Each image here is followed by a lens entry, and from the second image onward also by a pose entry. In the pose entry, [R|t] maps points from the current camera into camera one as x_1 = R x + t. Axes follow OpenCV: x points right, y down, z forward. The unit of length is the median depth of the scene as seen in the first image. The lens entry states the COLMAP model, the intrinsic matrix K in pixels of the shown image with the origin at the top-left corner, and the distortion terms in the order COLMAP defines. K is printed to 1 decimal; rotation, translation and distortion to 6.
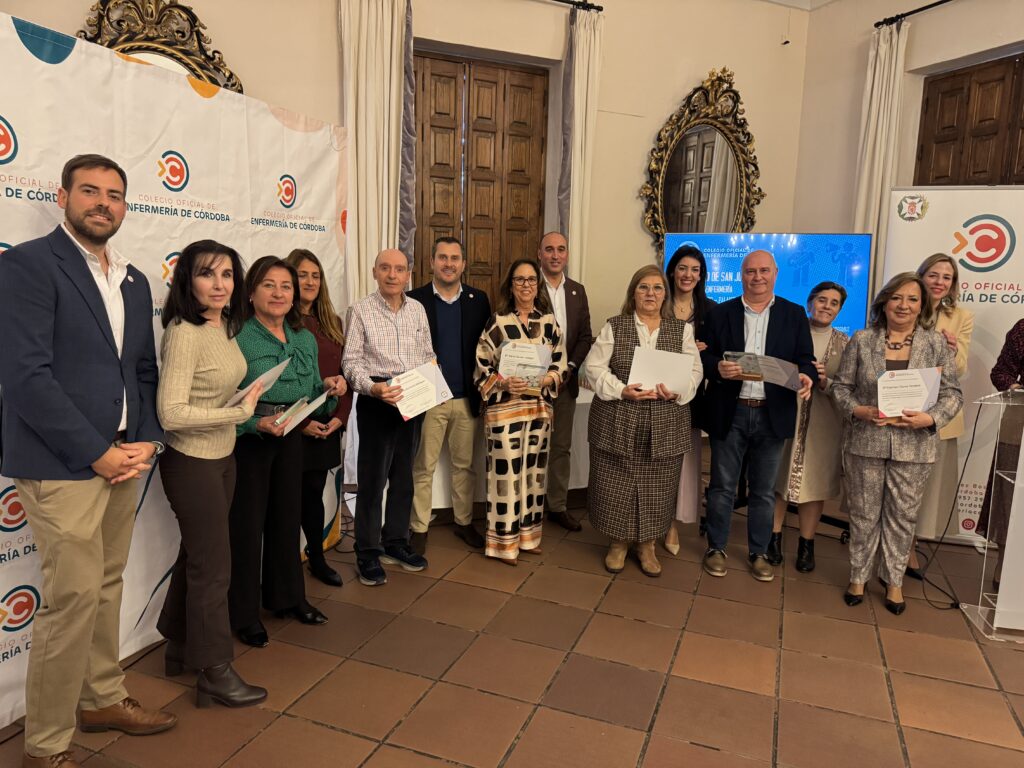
lens RADIAL K [[730.2, 0, 511.8], [0, 730.2, 388.5], [0, 0, 1]] dist [0.011176, -0.011070]
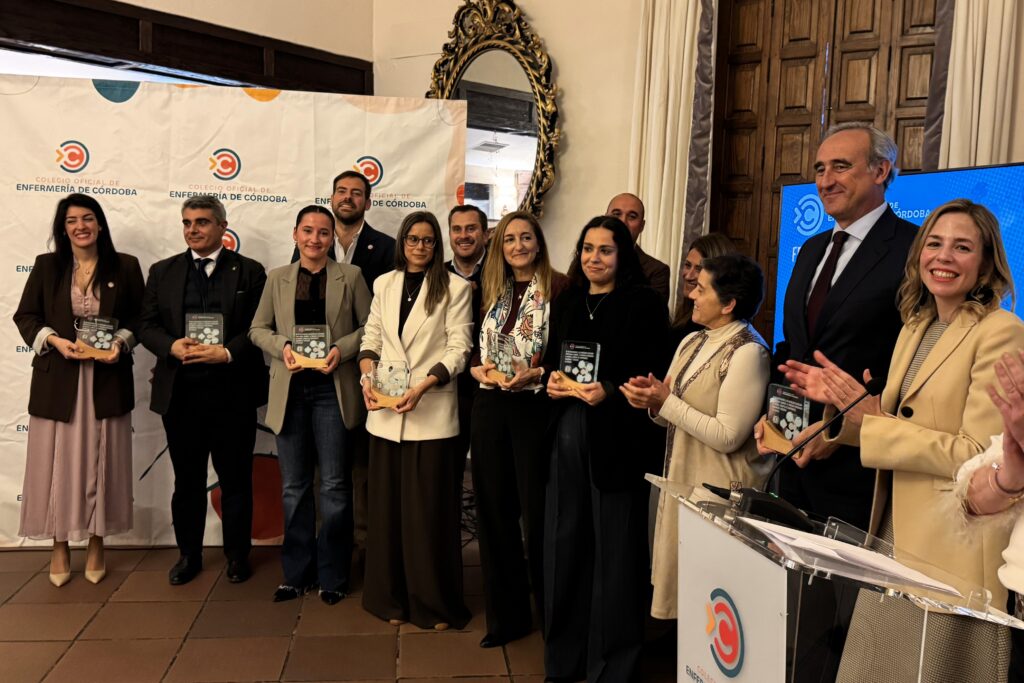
lens RADIAL K [[967.1, 0, 538.1], [0, 967.1, 310.1], [0, 0, 1]] dist [0.201006, -0.434517]
pose [[0.482961, 0.047052, -0.874377, 0.797250], [-0.154464, 0.987474, -0.032180, -0.048625], [0.861910, 0.150601, 0.484180, 0.422493]]
